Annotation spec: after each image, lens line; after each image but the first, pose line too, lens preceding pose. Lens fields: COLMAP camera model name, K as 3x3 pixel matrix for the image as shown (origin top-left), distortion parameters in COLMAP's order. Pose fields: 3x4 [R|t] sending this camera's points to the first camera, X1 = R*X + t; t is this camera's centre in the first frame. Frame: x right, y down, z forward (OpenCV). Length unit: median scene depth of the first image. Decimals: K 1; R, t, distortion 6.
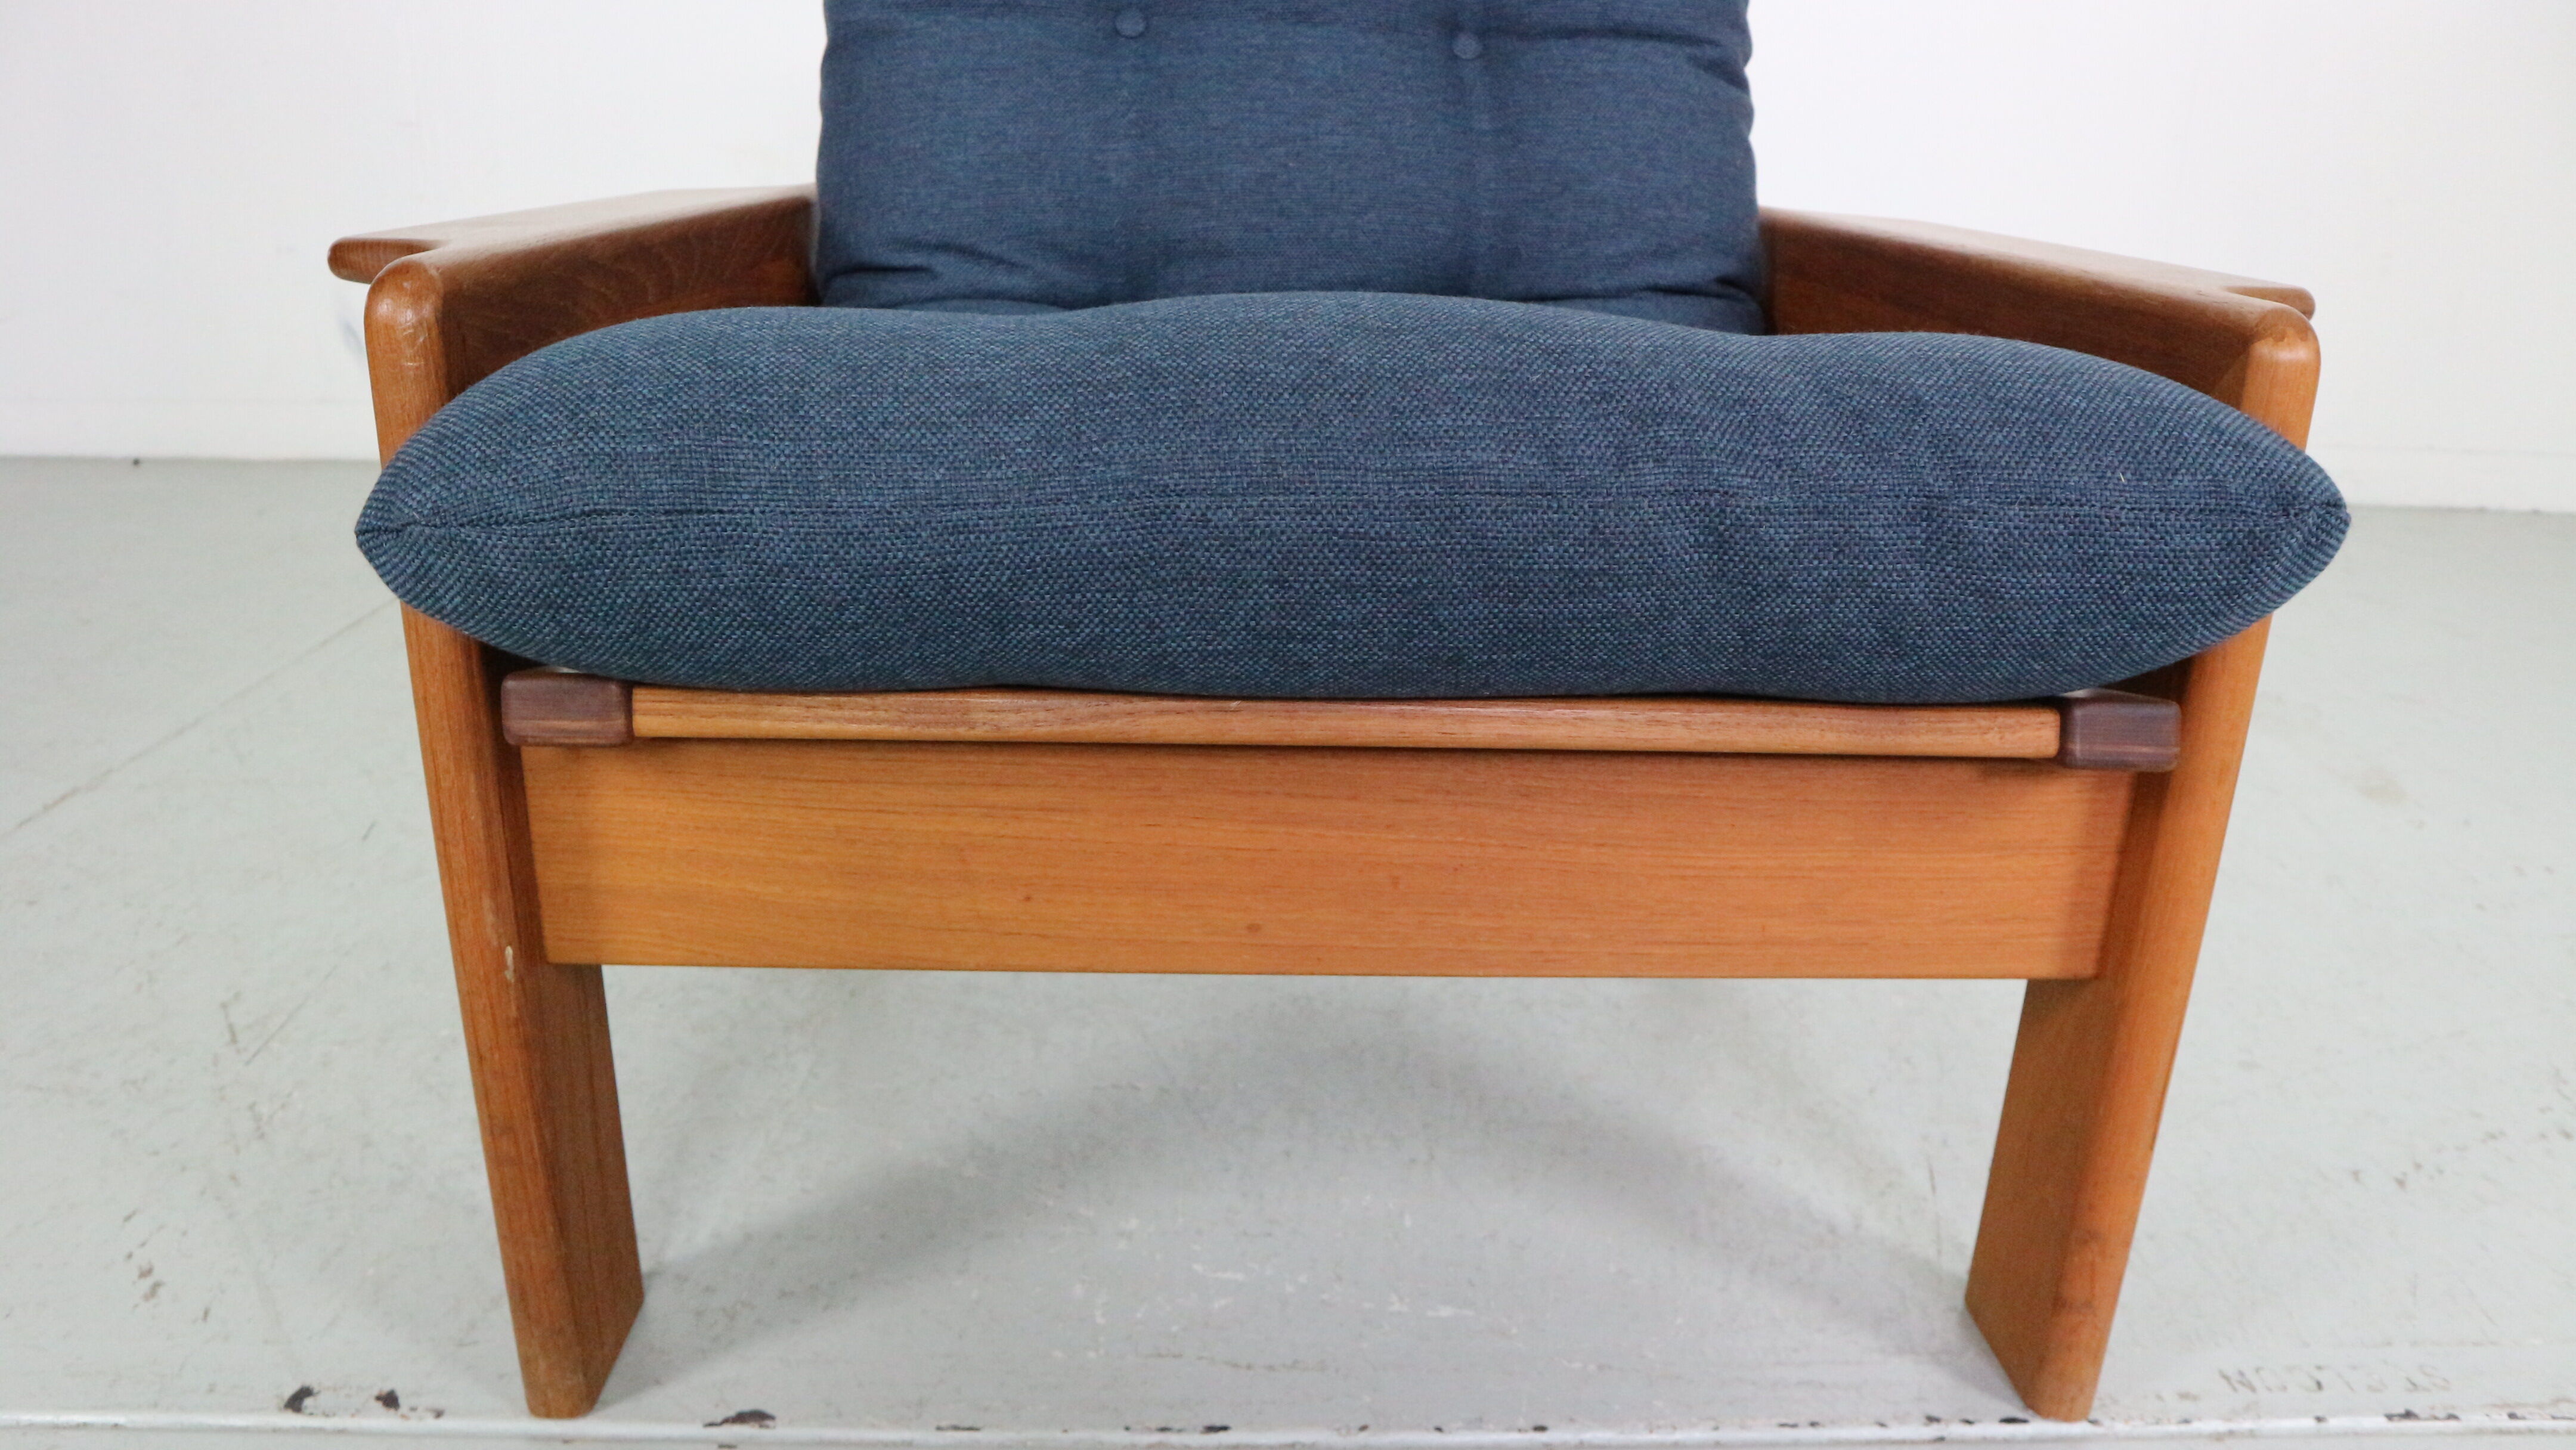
lens RADIAL K [[1783.4, 0, 1291.4], [0, 1783.4, 705.4], [0, 0, 1]] dist [-0.102818, 0.048965]
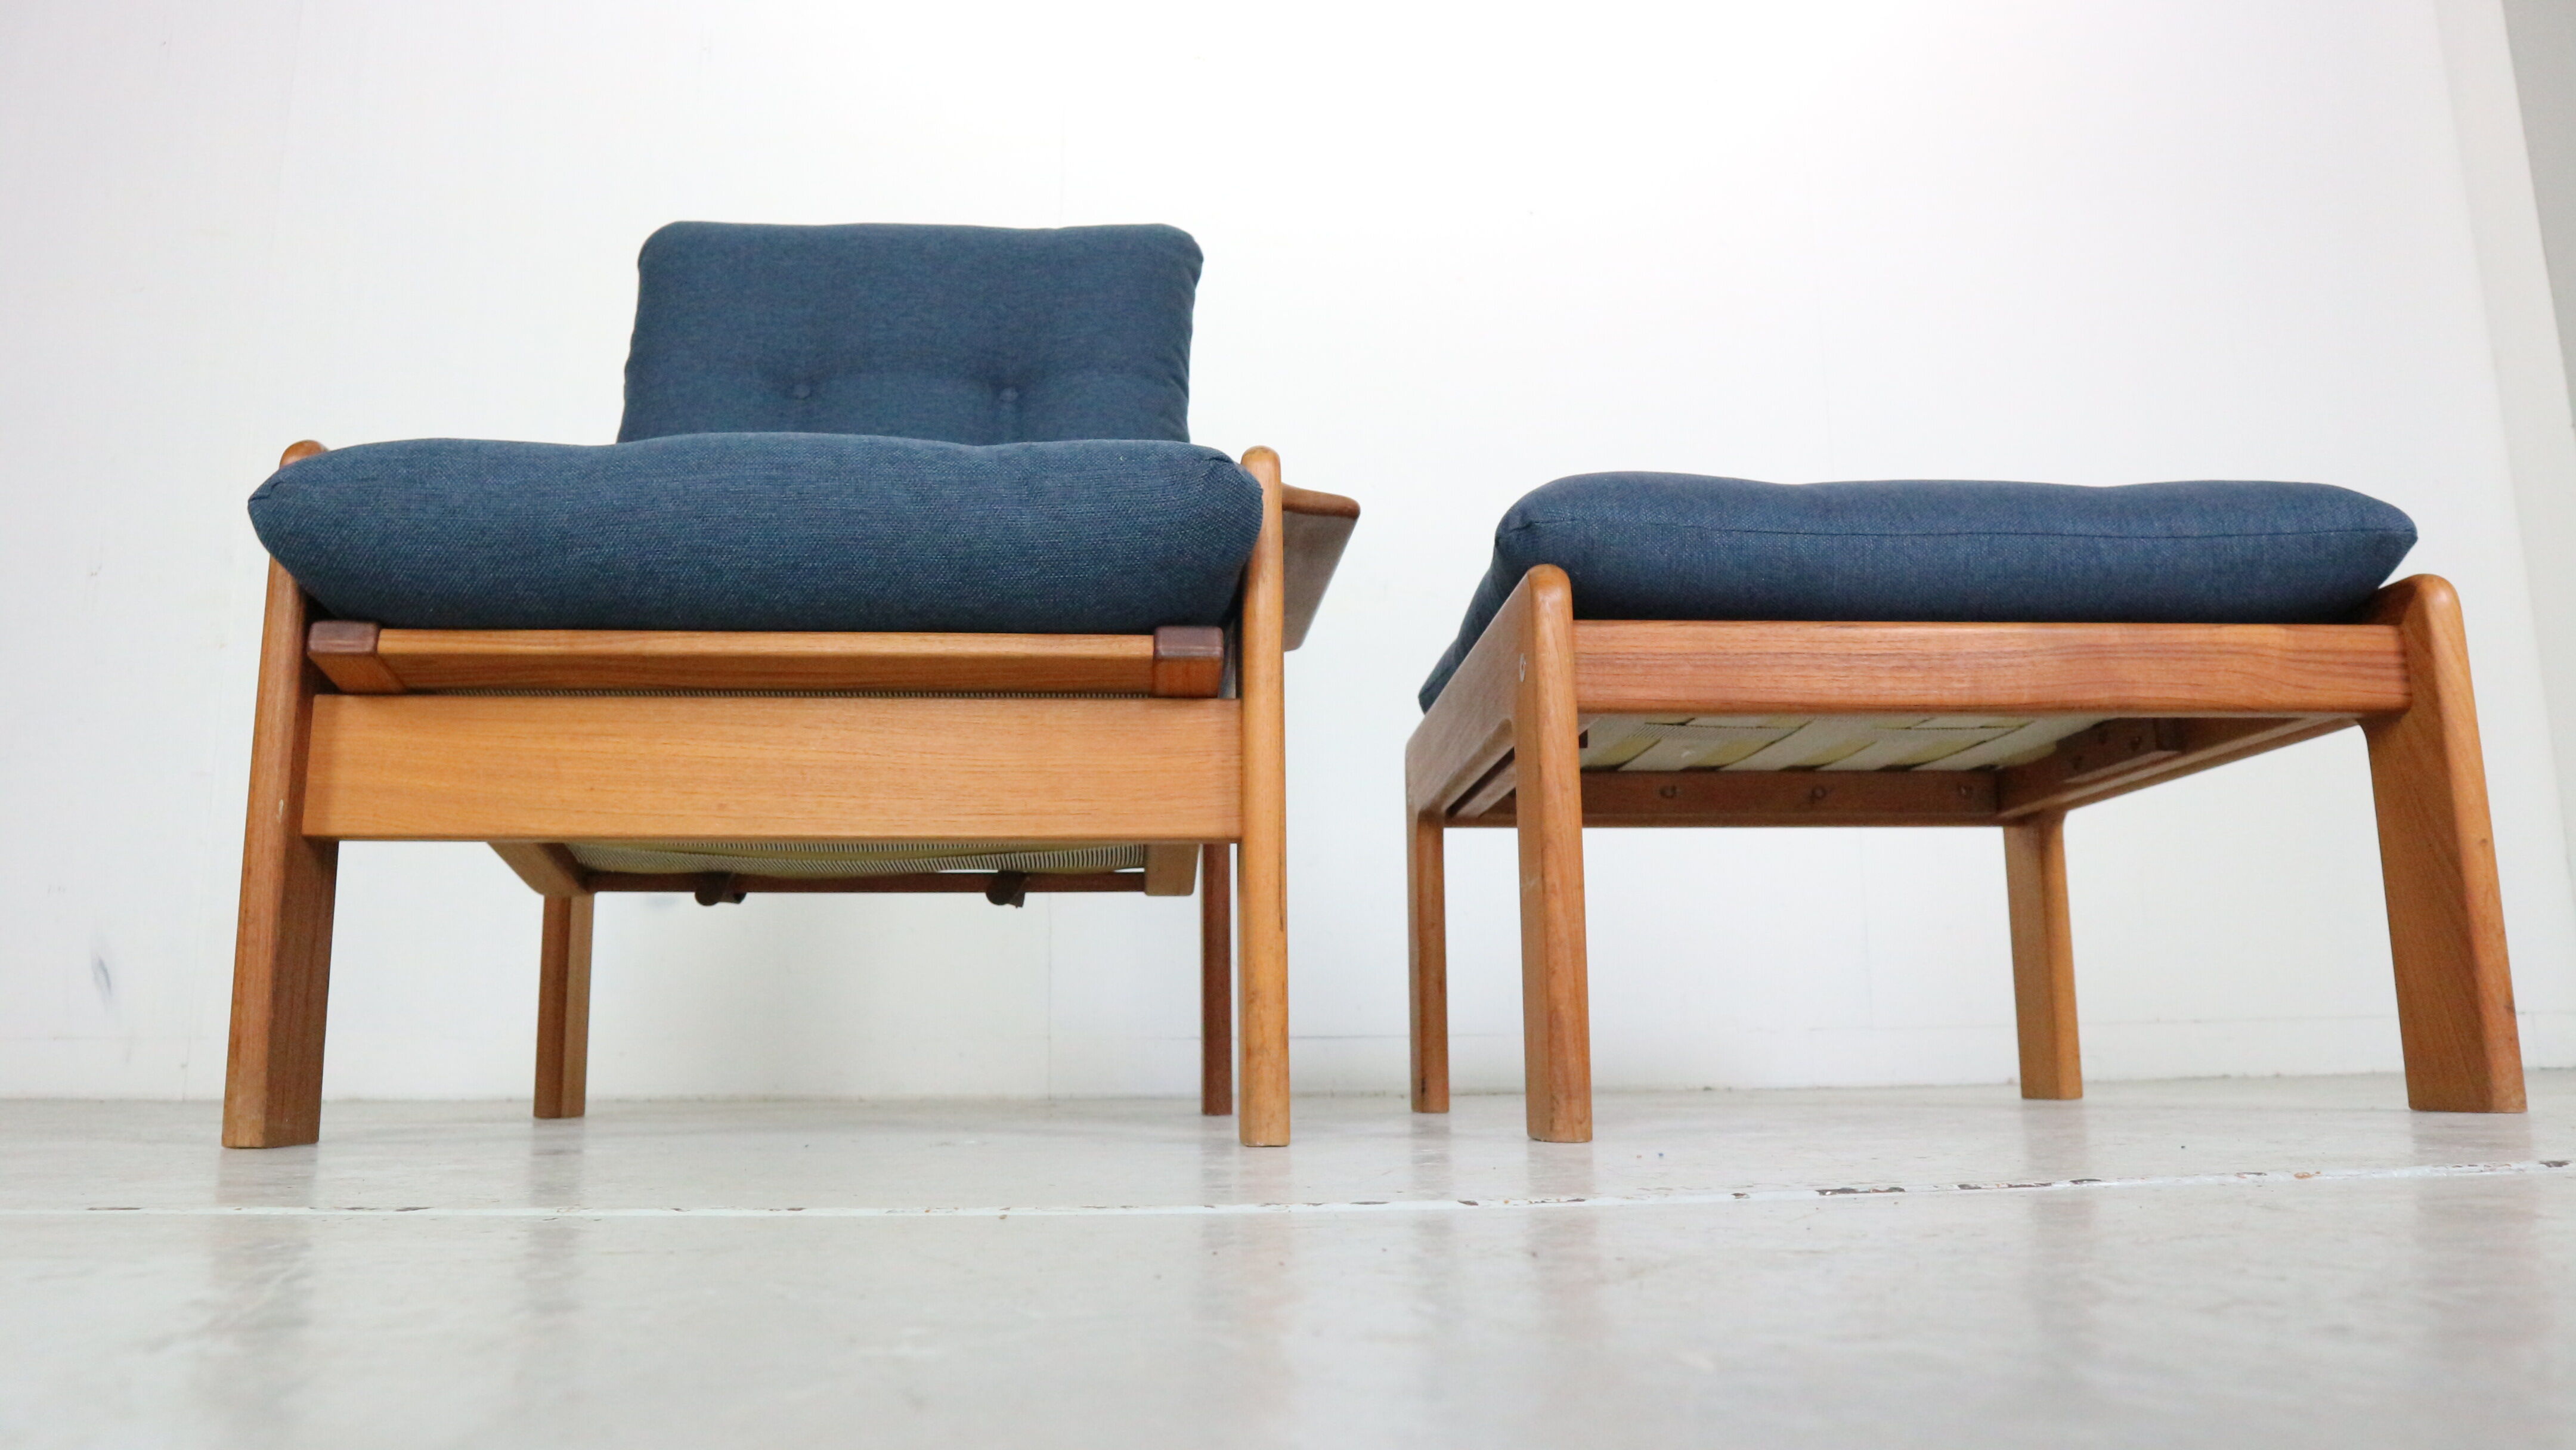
lens RADIAL K [[1783.4, 0, 1287.9], [0, 1783.4, 718.8], [0, 0, 1]] dist [-0.102818, 0.048965]
pose [[0.997935, -0.030680, 0.056427, 0.436124], [0.054536, 0.868827, -0.492103, 0.932729], [-0.033928, 0.494164, 0.868707, -0.542979]]
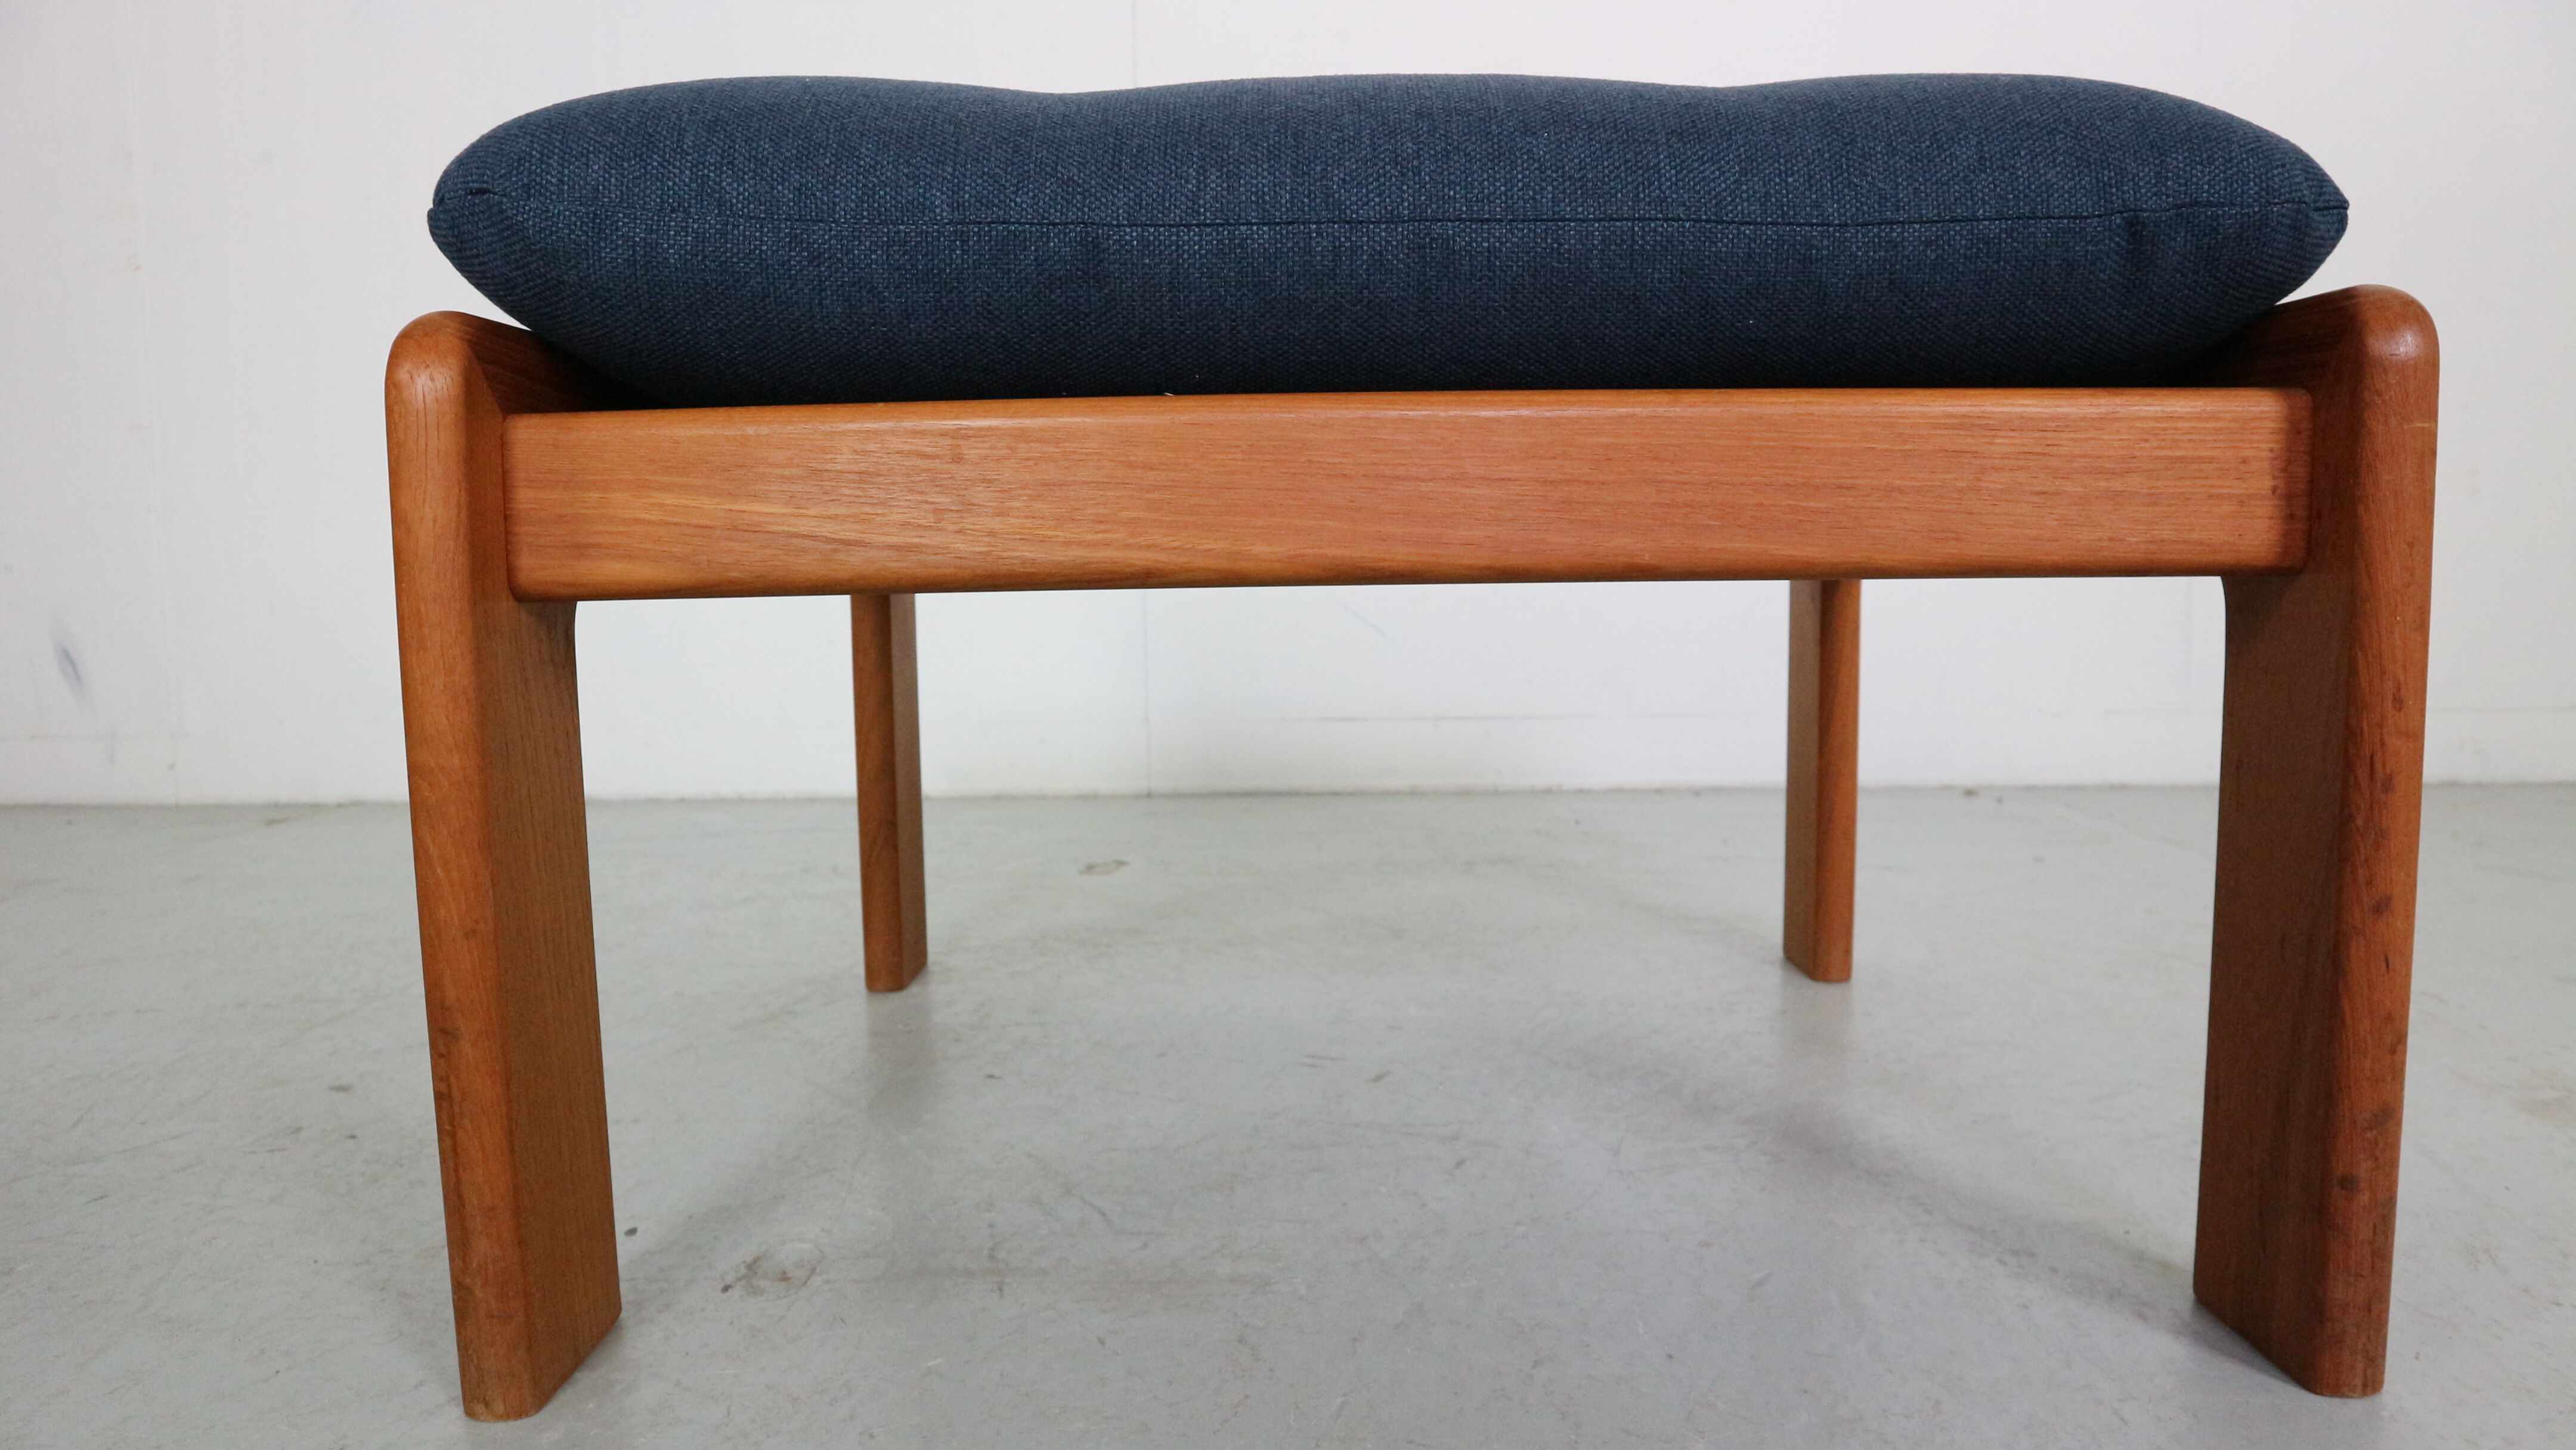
lens RADIAL K [[1783.4, 0, 1280.9], [0, 1783.4, 751.2], [0, 0, 1]] dist [-0.102818, 0.048965]
pose [[0.998615, -0.044679, -0.027788, 1.232881], [0.037496, 0.974812, -0.219853, 0.354716], [0.036910, 0.218506, 0.975137, 0.144353]]
